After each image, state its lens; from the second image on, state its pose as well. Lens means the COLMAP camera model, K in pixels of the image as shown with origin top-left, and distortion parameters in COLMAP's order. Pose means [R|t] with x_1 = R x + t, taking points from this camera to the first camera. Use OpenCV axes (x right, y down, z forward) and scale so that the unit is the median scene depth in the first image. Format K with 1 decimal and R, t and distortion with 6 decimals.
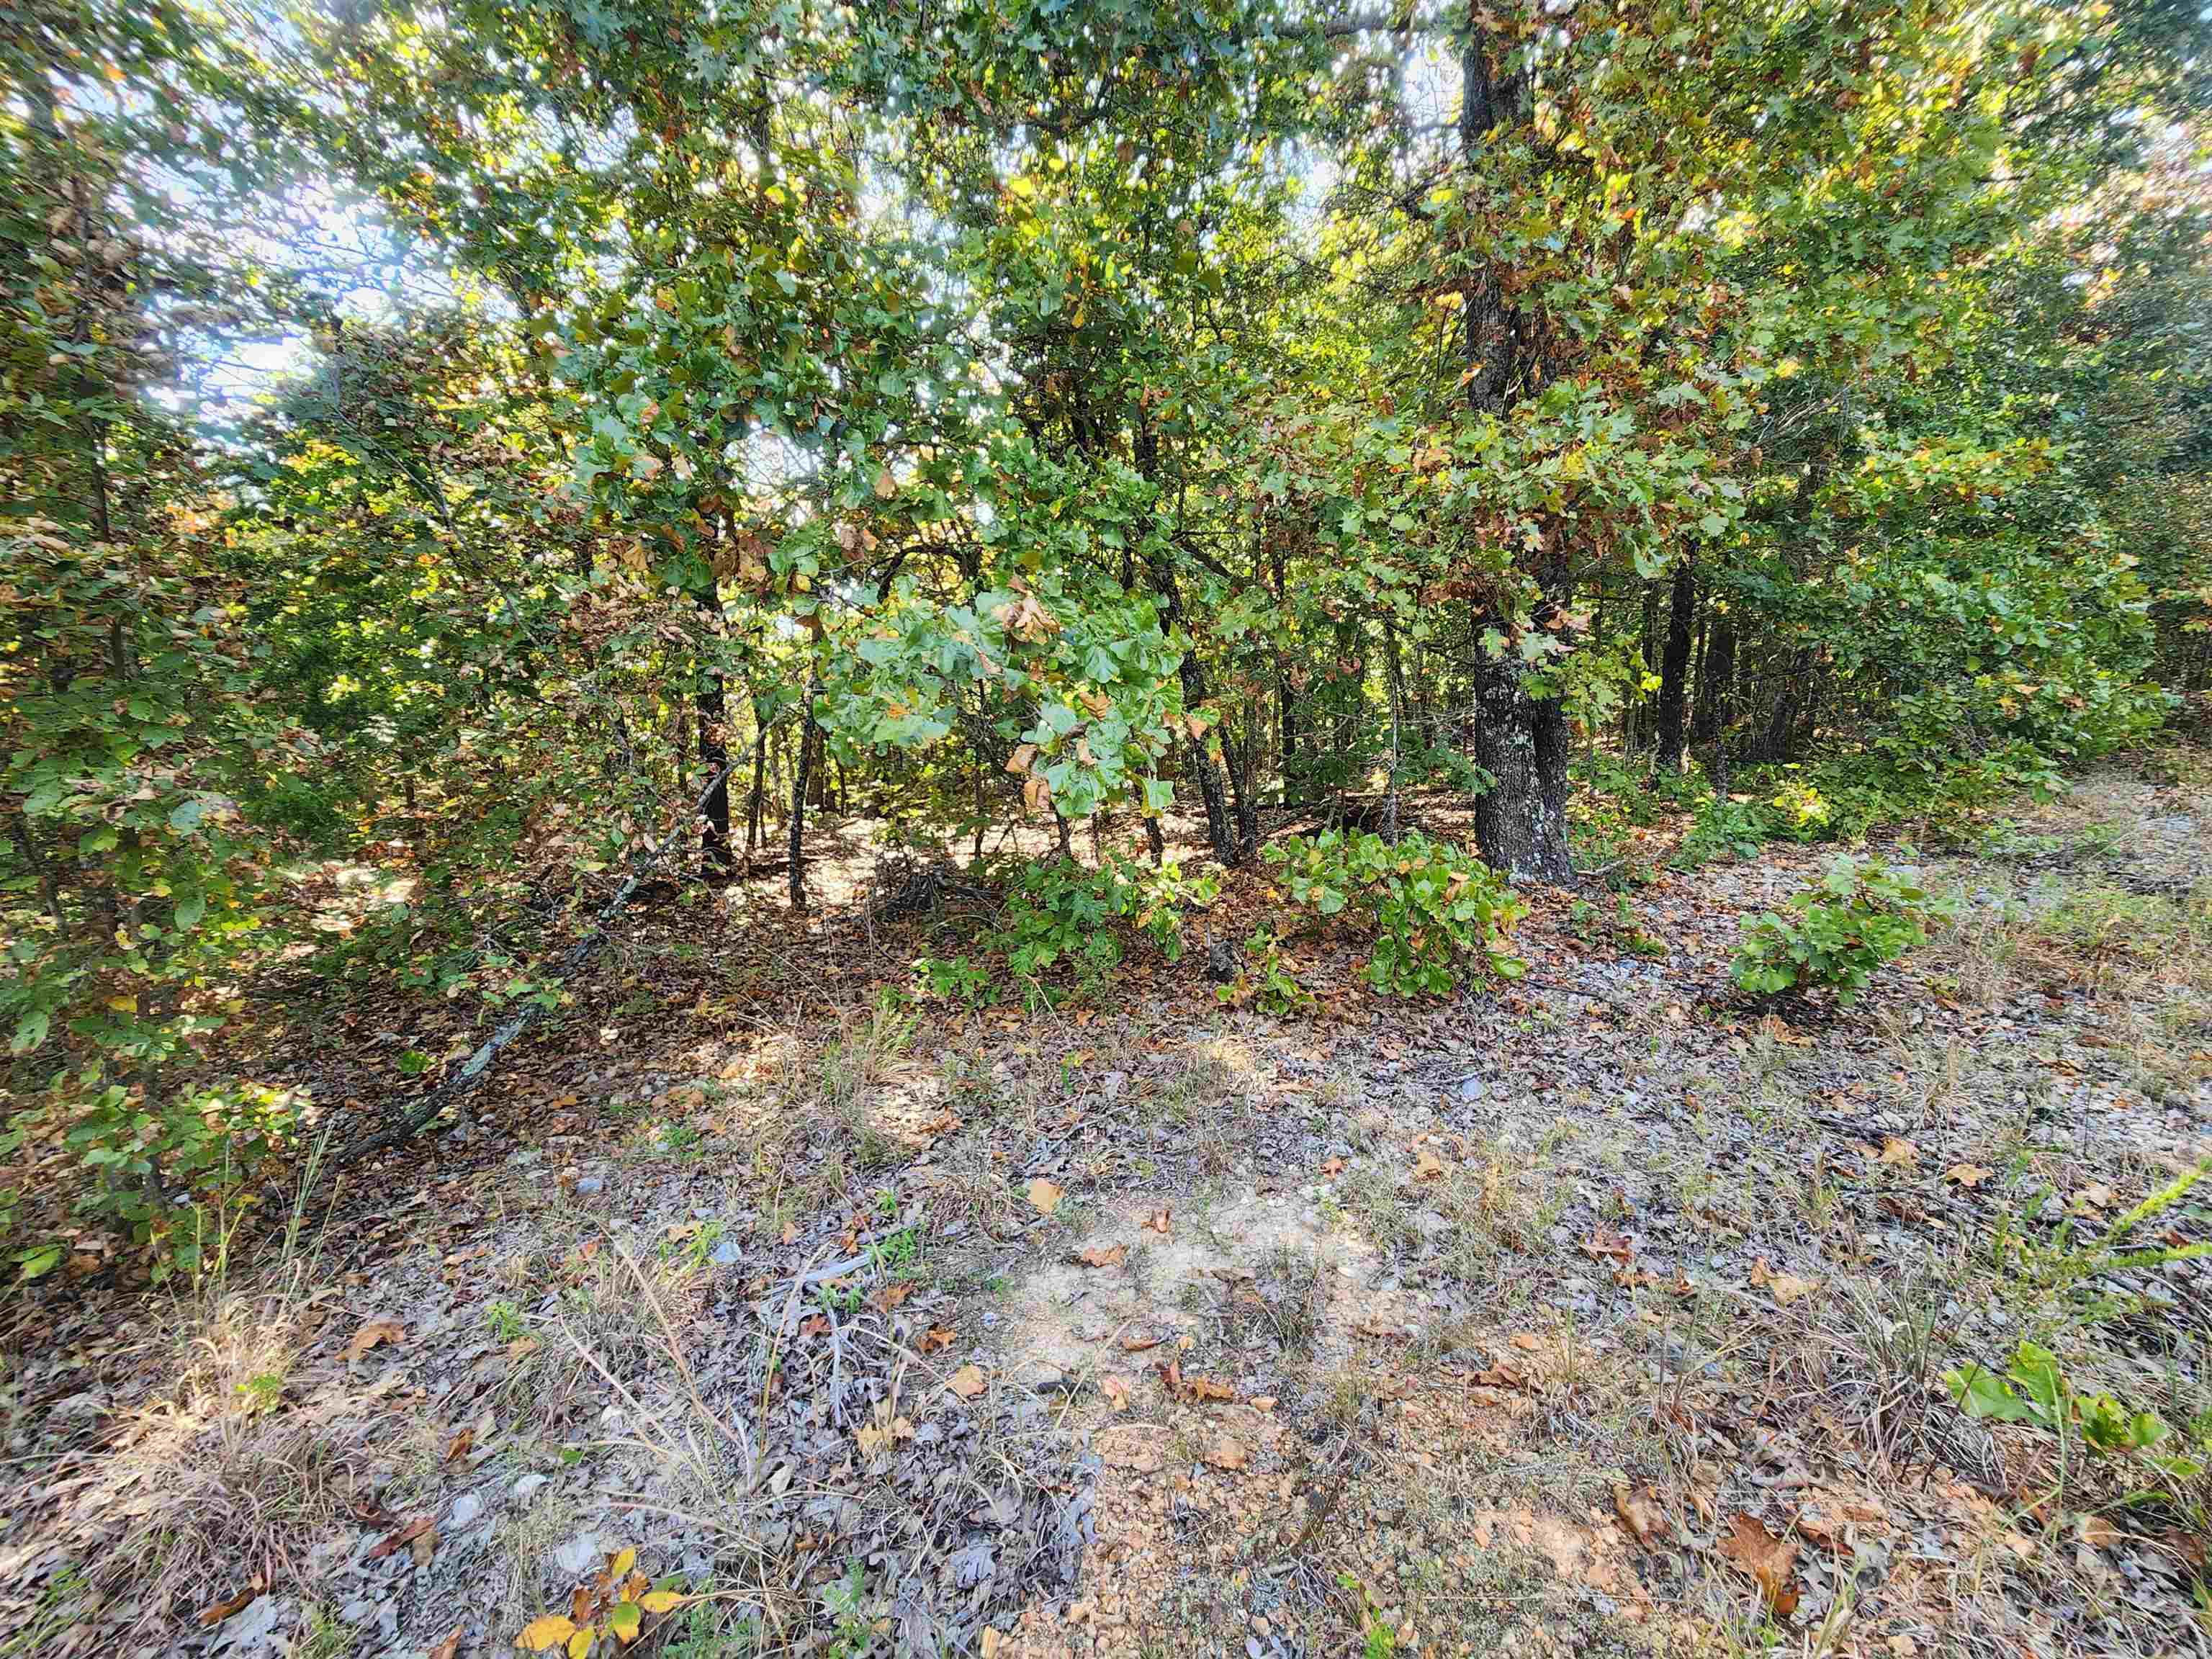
lens RADIAL K [[899.6, 0, 1104.9], [0, 899.6, 833.0], [0, 0, 1]] dist [0.007058, -0.003561]
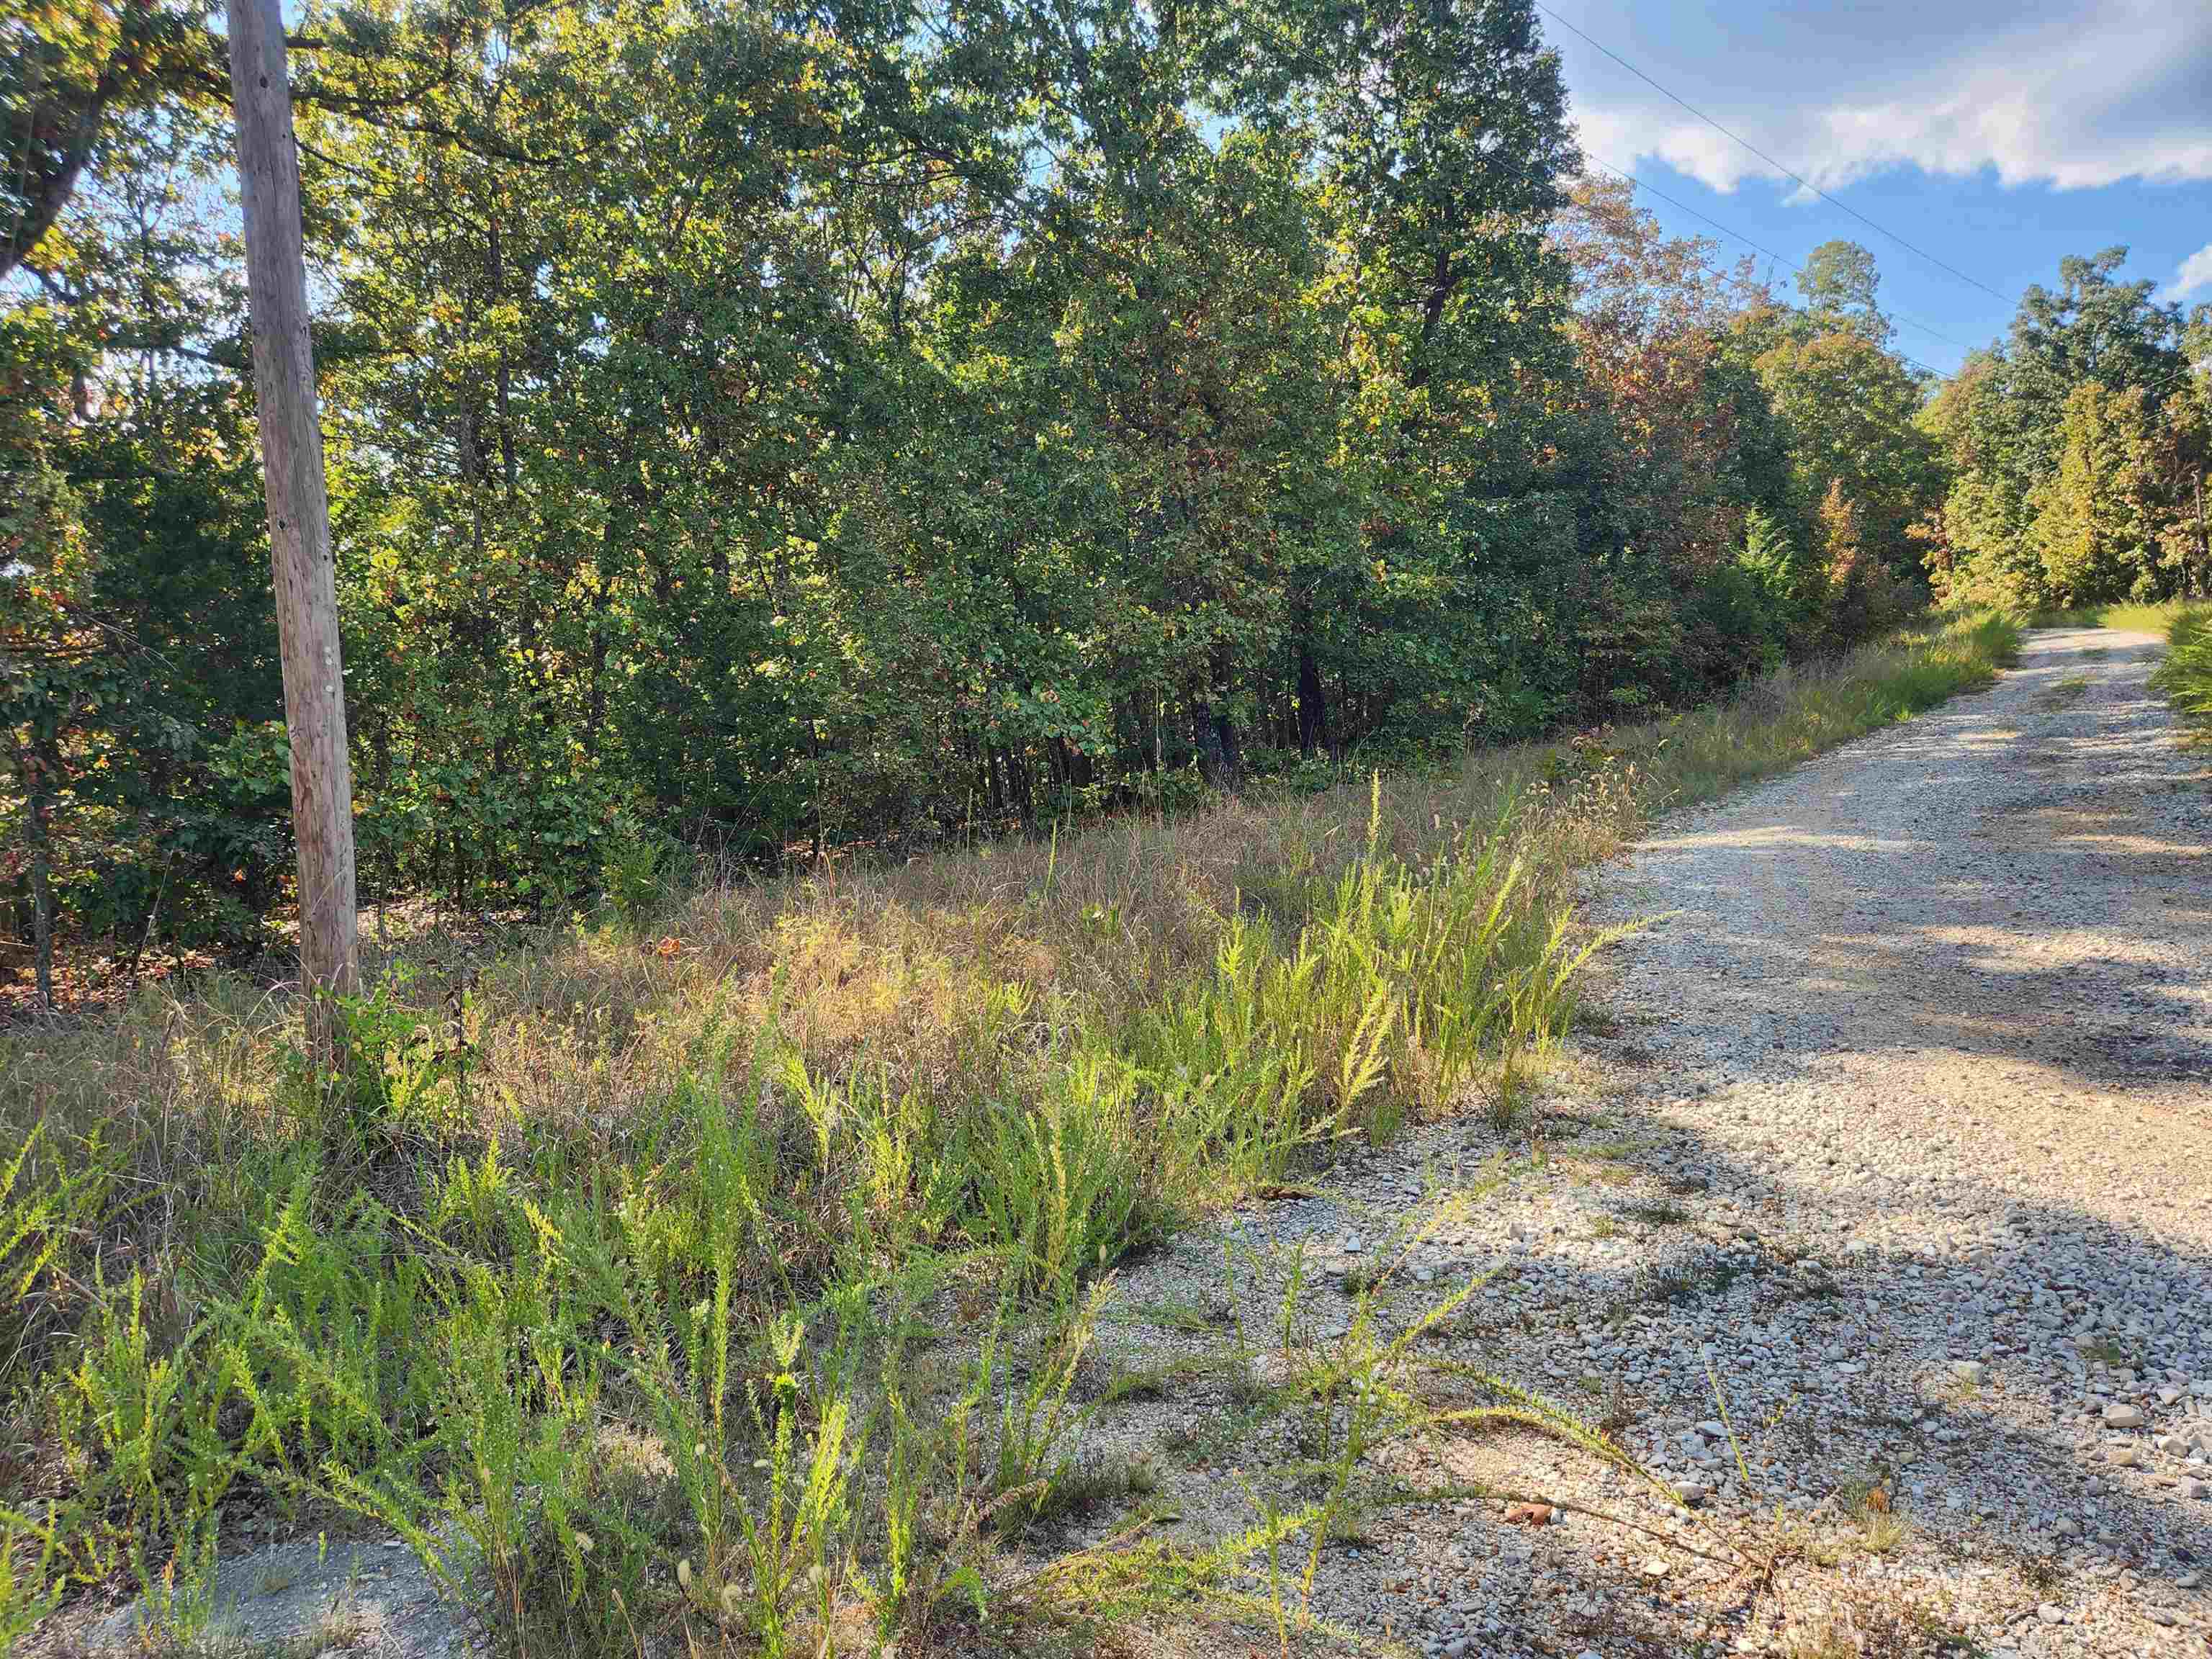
lens RADIAL K [[1470.8, 0, 1086.9], [0, 1470.8, 844.1], [0, 0, 1]] dist [0.083191, -0.073801]
pose [[0.948356, -0.068865, 0.309642, -1.382130], [0.087983, 0.994956, -0.048190, 0.447202], [-0.304761, 0.072944, 0.949631, -3.298502]]
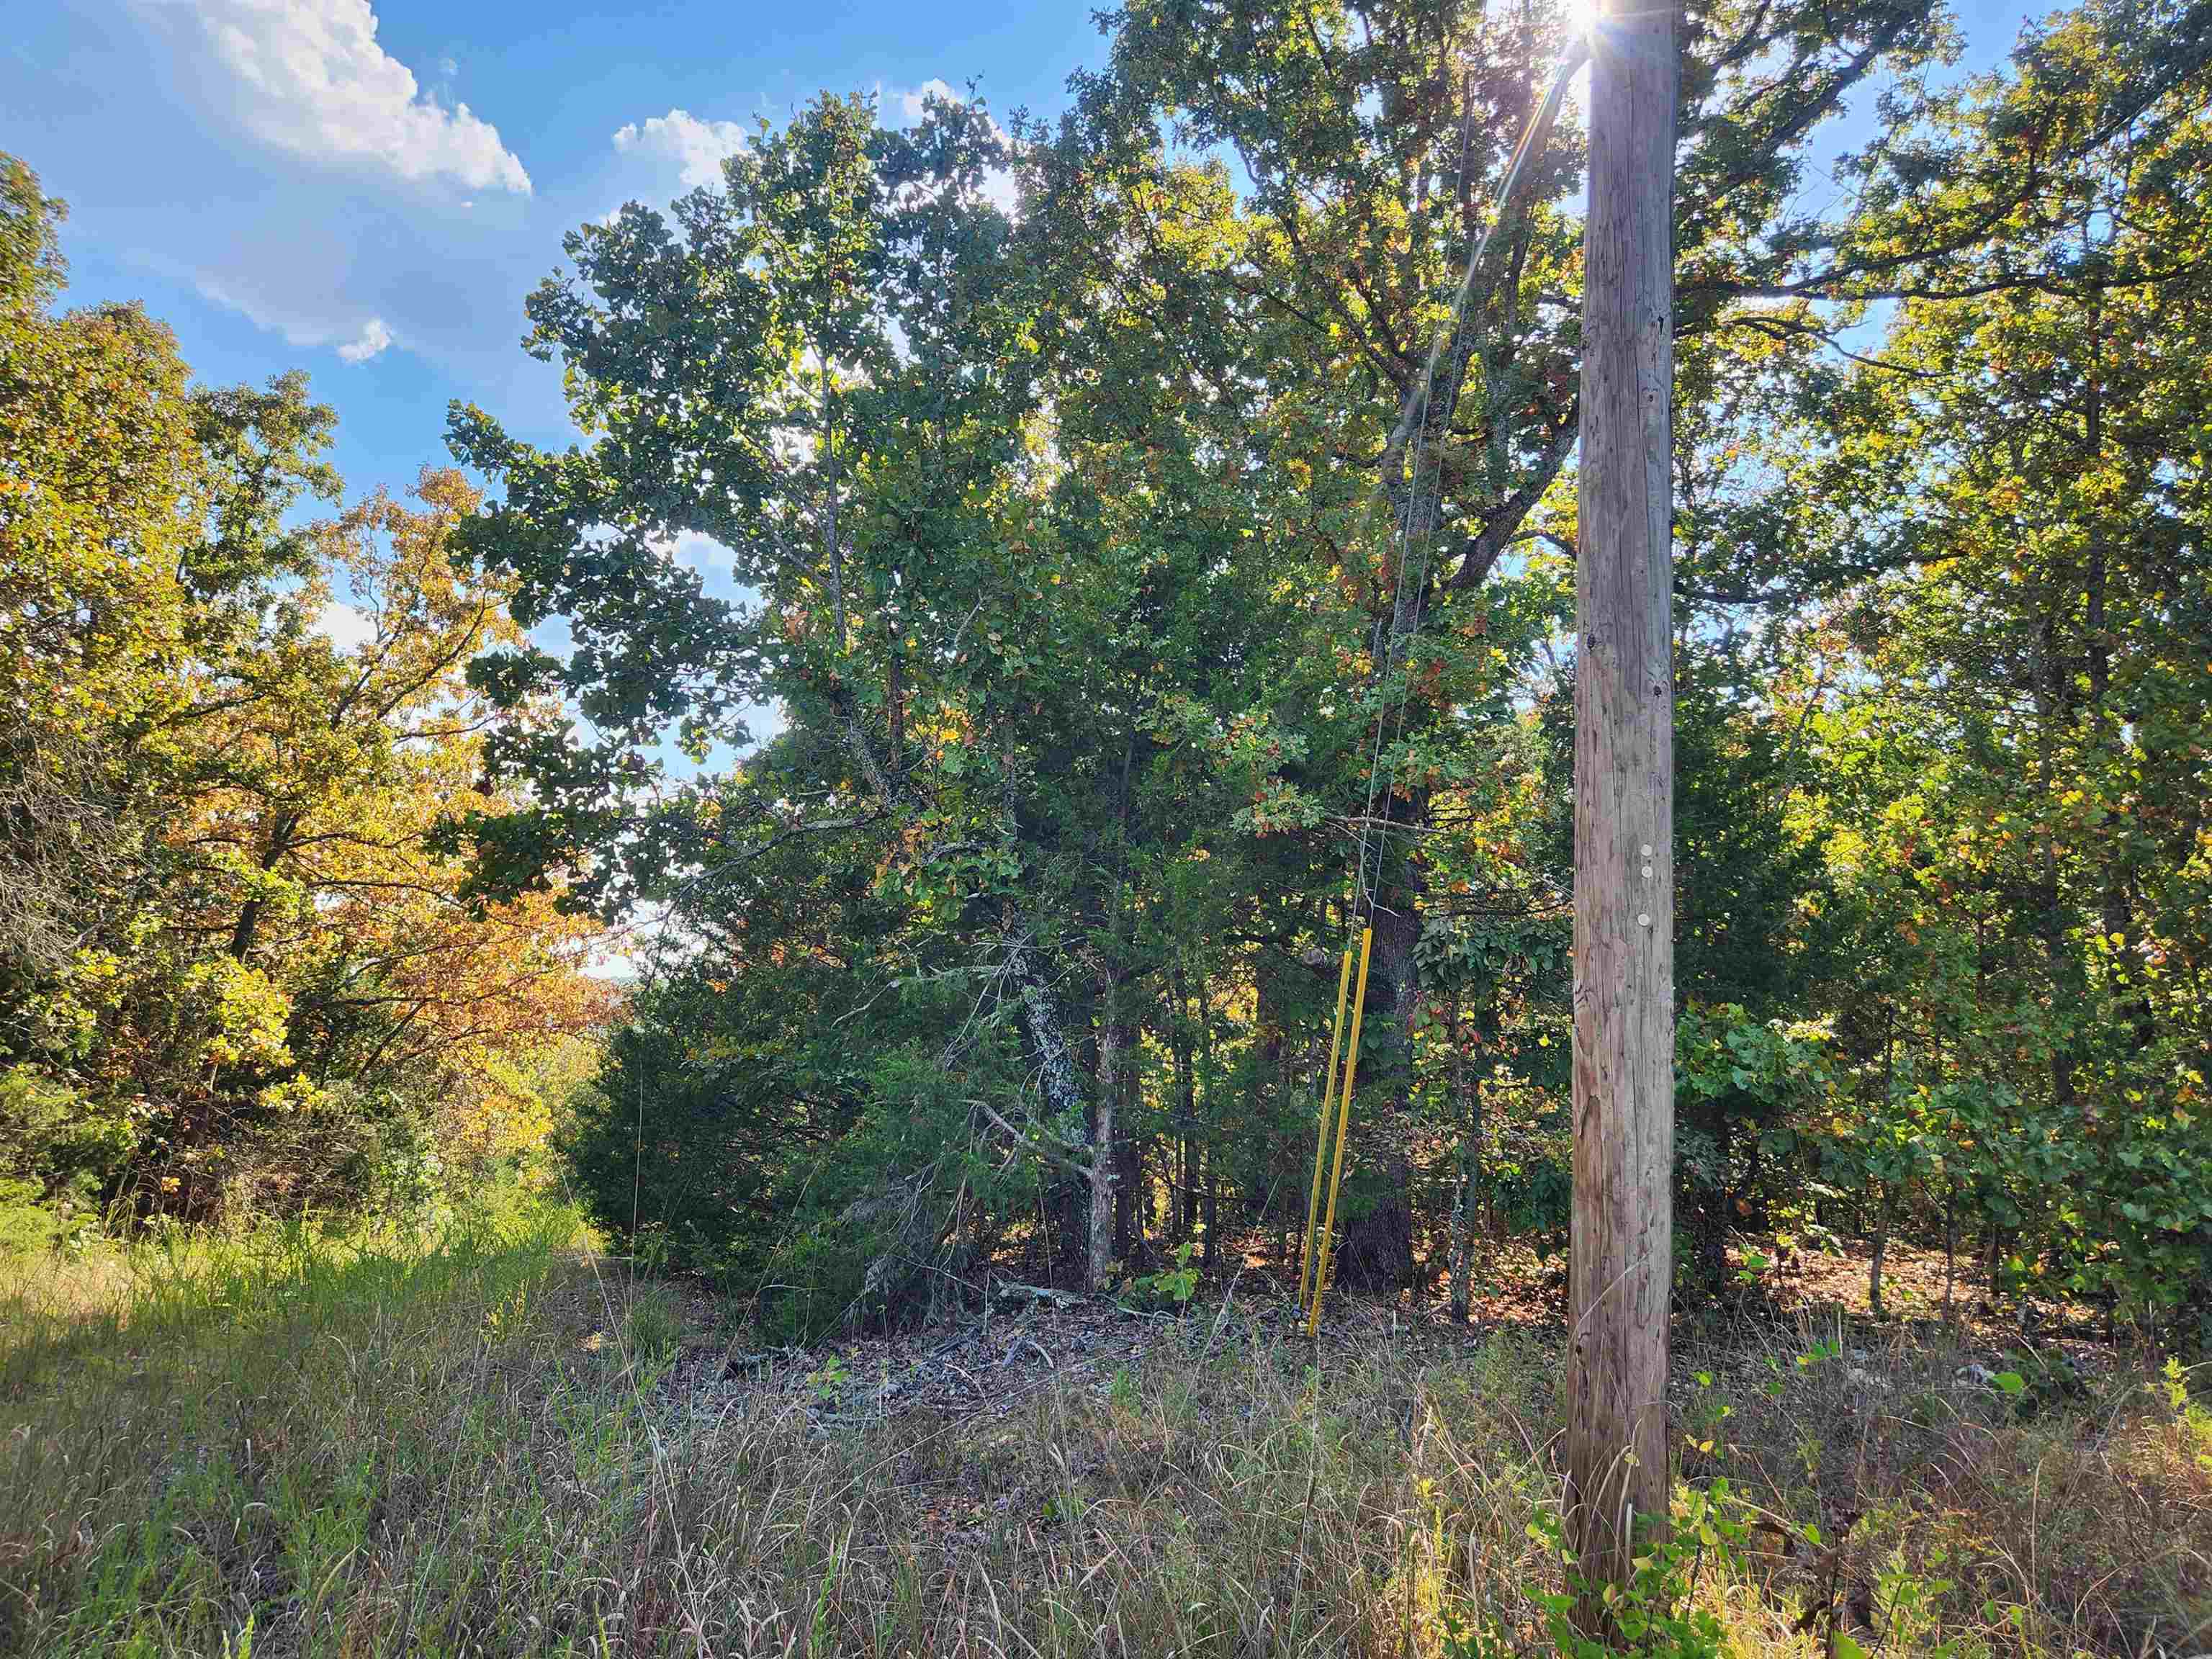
lens RADIAL K [[1475.4, 0, 1070.9], [0, 1475.4, 831.6], [0, 0, 1]] dist [0.074611, -0.066917]
pose [[0.797023, -0.045861, -0.602205, -1.379716], [-0.122961, 0.963906, -0.236147, 0.341760], [0.591299, 0.262262, 0.762617, -2.495753]]
